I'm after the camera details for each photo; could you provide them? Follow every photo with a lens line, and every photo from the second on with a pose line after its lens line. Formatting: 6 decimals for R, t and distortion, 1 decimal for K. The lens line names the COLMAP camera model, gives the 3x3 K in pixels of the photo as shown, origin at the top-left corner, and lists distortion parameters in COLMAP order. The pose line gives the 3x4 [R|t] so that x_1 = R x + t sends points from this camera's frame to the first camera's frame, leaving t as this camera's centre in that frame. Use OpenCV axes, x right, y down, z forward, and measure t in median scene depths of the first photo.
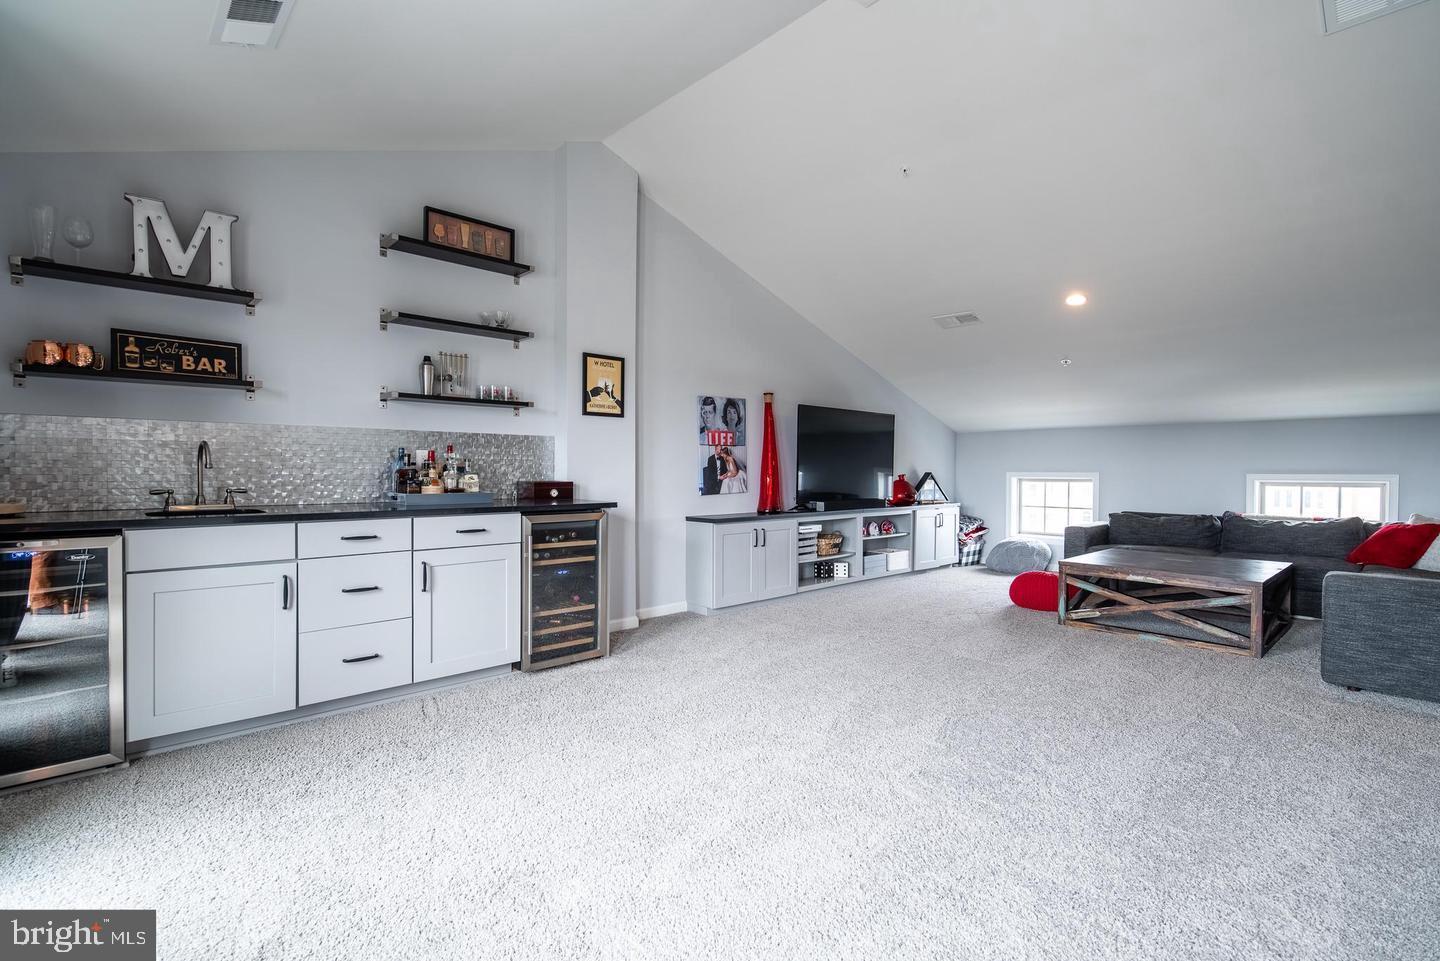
lens RADIAL K [[668.2, 0, 720.0], [0, 668.2, 480.5], [0, 0, 1]] dist [-0.000488, -0.000588]
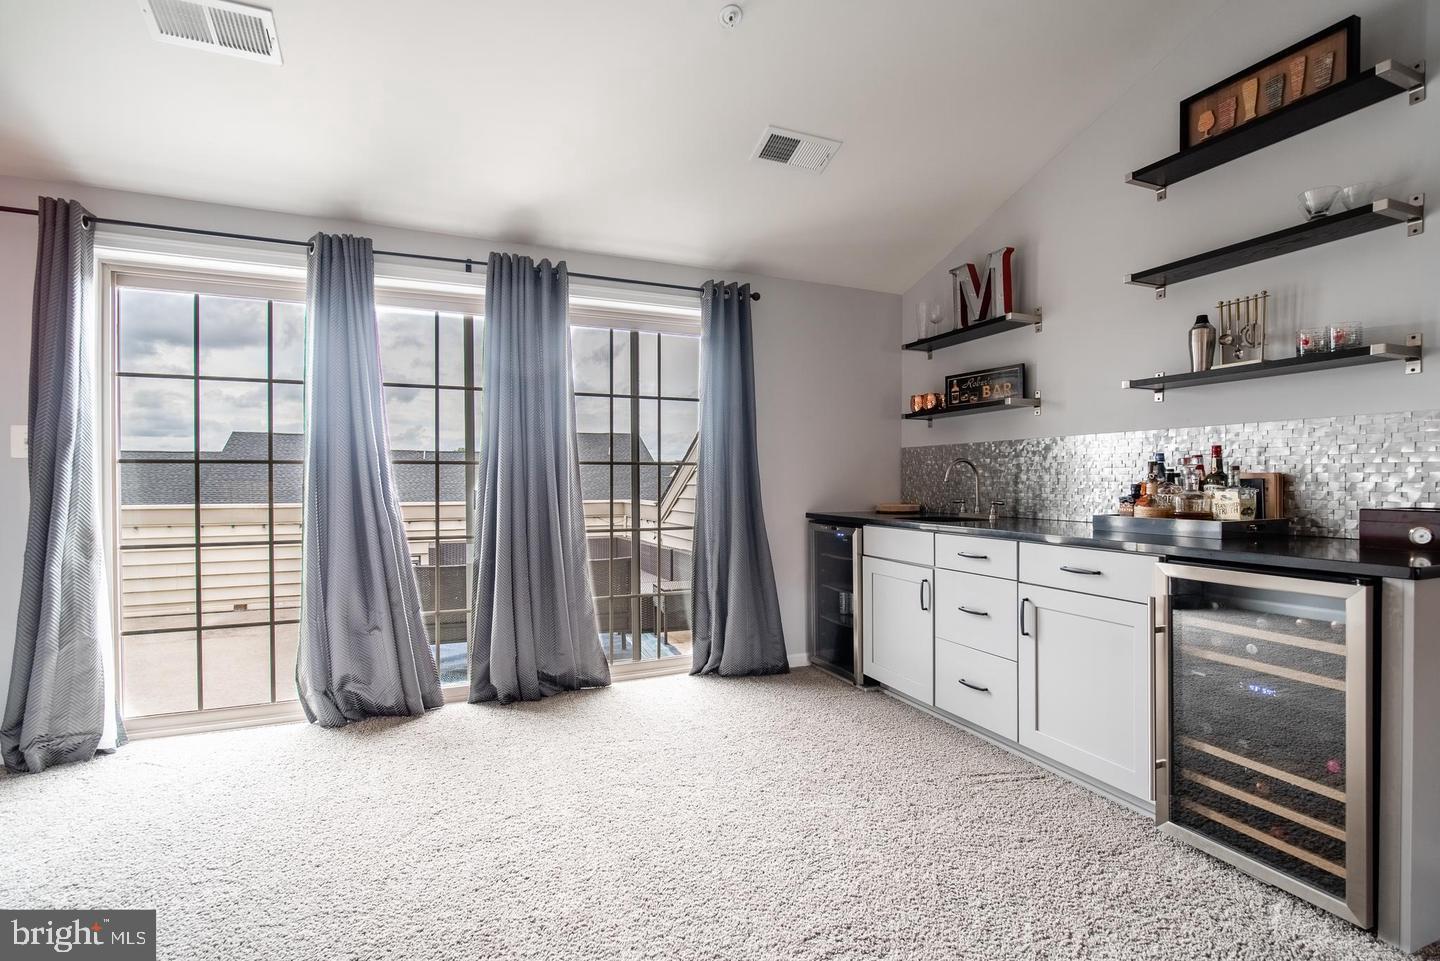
lens RADIAL K [[668.2, 0, 720.0], [0, 668.2, 480.5], [0, 0, 1]] dist [-0.000488, -0.000588]
pose [[-0.345338, -0.008752, -0.938438, 0.434902], [-0.019787, 0.999802, -0.002043, -0.009359], [0.938270, 0.017863, -0.345442, 0.933384]]
